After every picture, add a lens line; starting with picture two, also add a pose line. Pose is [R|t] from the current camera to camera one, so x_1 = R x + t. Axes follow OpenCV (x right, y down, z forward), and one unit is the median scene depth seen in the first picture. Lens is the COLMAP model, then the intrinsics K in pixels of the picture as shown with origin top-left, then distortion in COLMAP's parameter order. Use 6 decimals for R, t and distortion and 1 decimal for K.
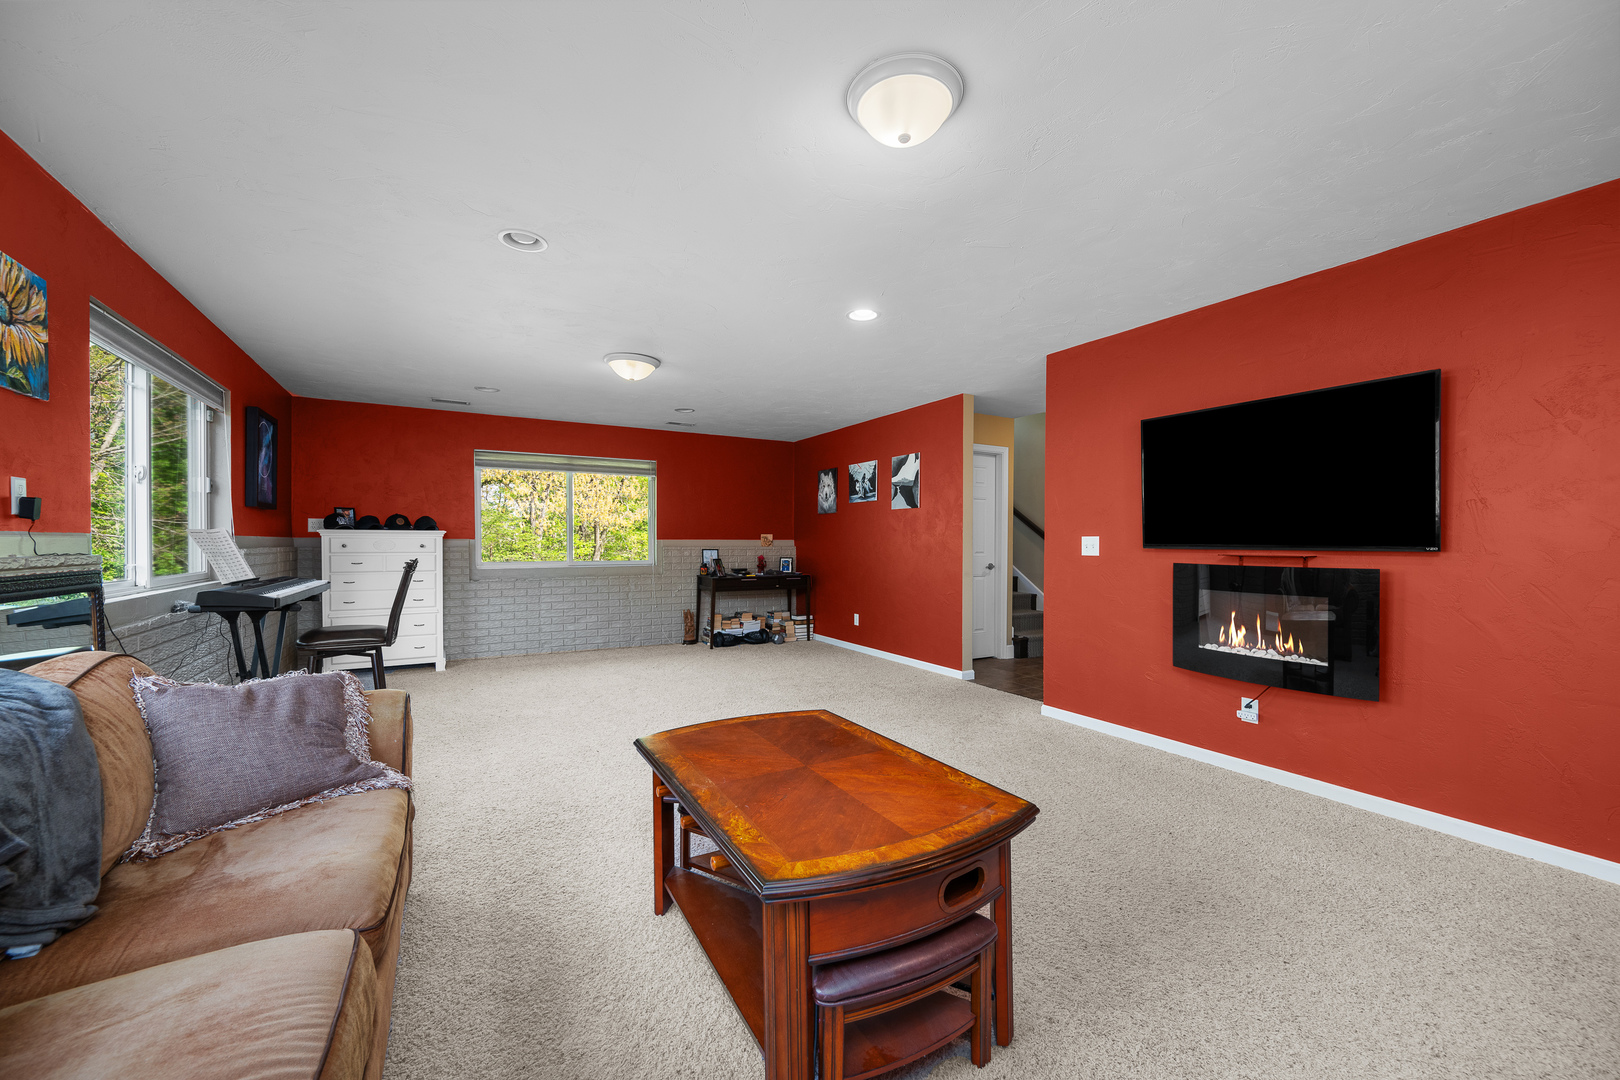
lens RADIAL K [[633.9, 0, 811.9], [0, 633.9, 558.5], [0, 0, 1]] dist [-0.000499, -0.000352]
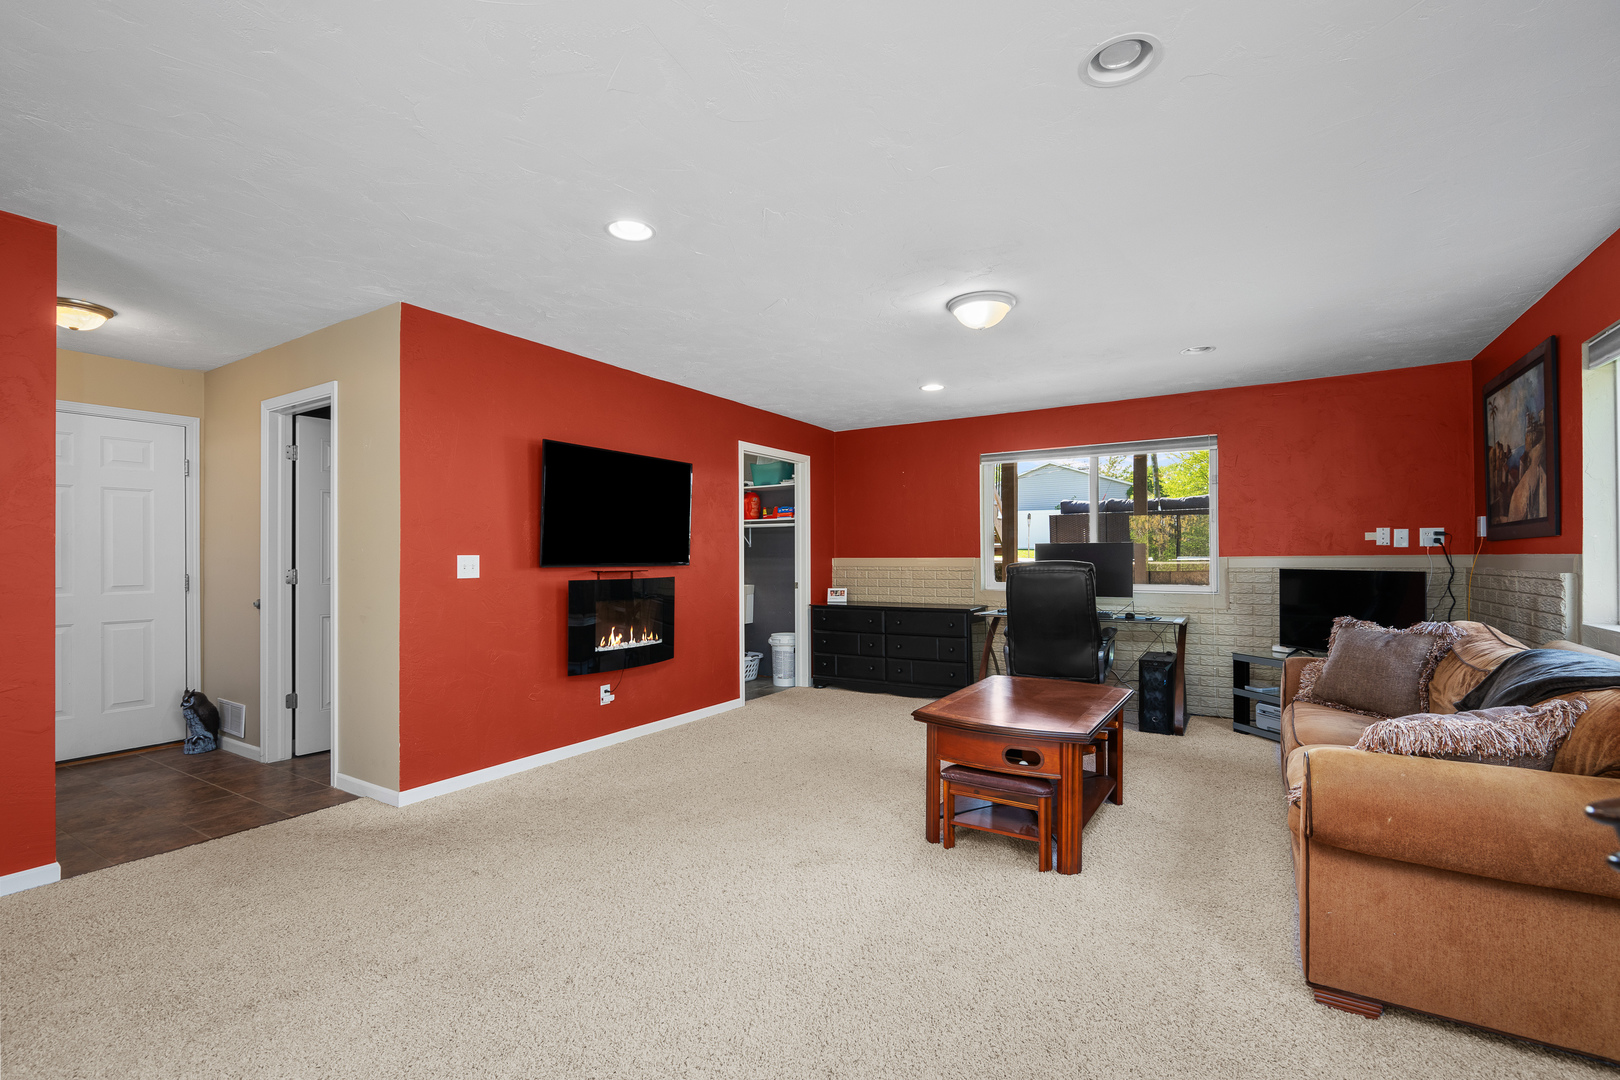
lens RADIAL K [[721.2, 0, 810.6], [0, 721.2, 554.6], [0, 0, 1]] dist [-0.001124, -0.000047]
pose [[-0.482355, 0.003750, 0.875968, -0.440283], [0.025476, 0.999628, 0.009749, -0.023836], [-0.875605, 0.027019, -0.482271, 0.770807]]
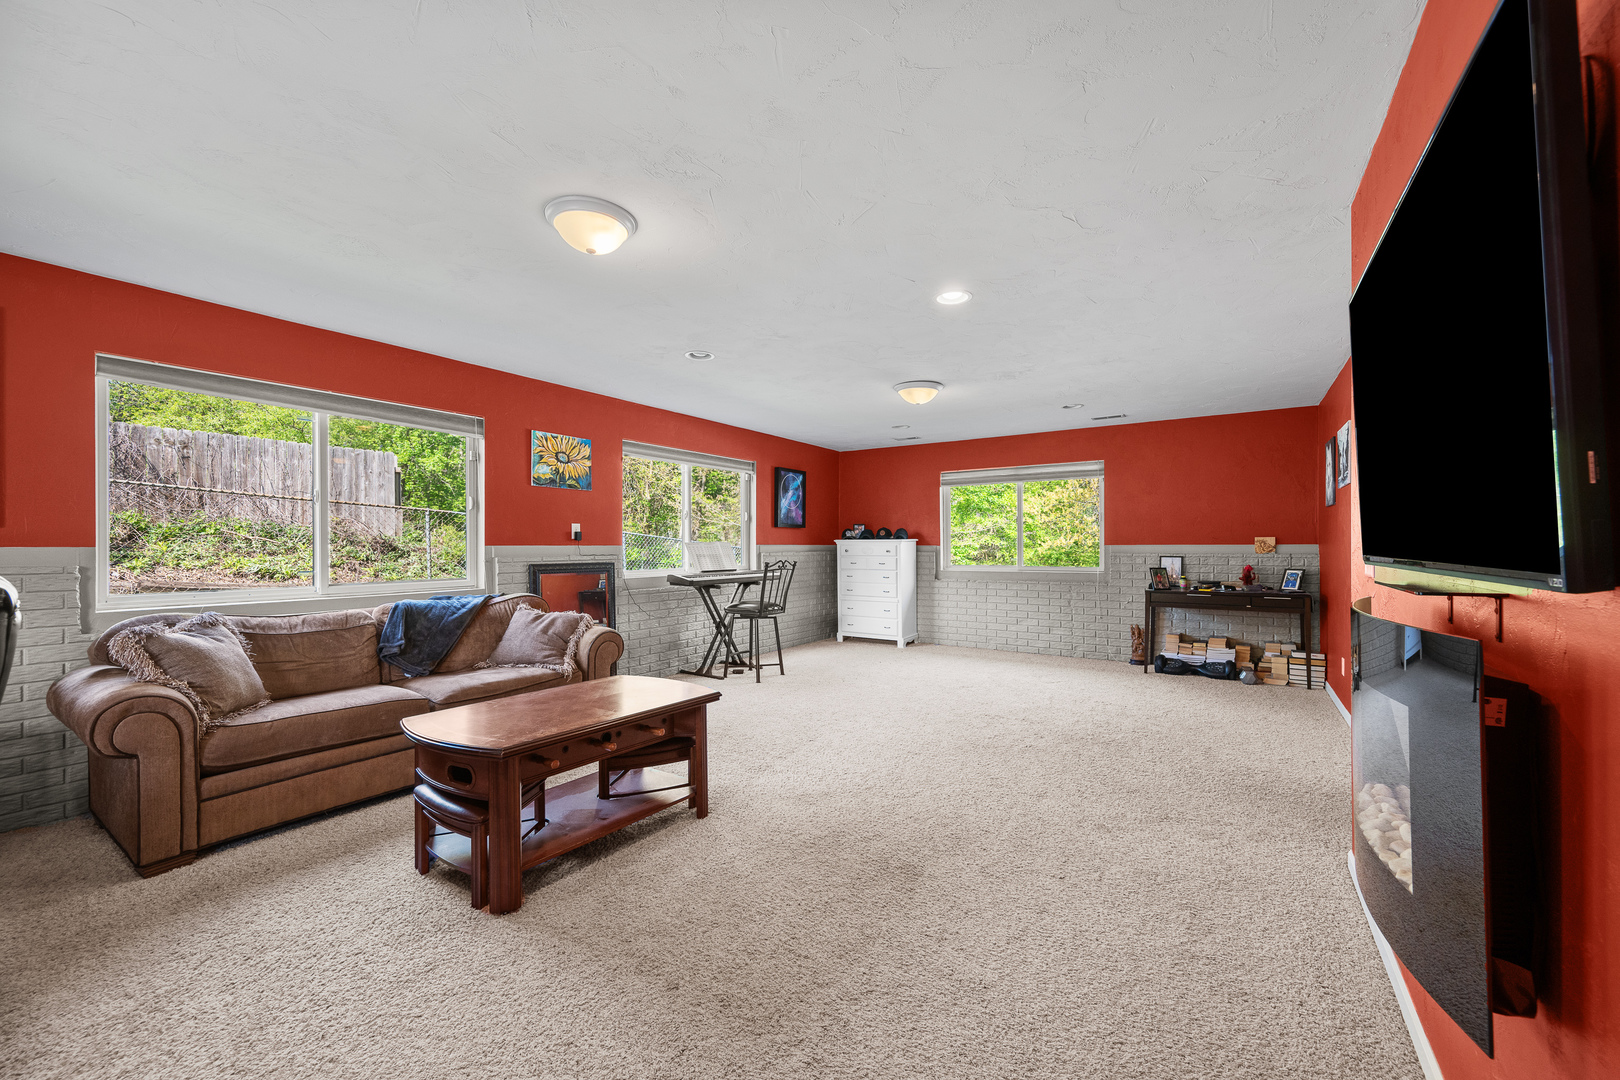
lens RADIAL K [[633.9, 0, 811.9], [0, 633.9, 558.5], [0, 0, 1]] dist [-0.000499, -0.000352]
pose [[0.449407, 0.016032, -0.893183, 0.500811], [-0.019915, 0.999770, 0.007924, -0.011559], [0.893105, 0.014227, 0.449623, 0.263843]]
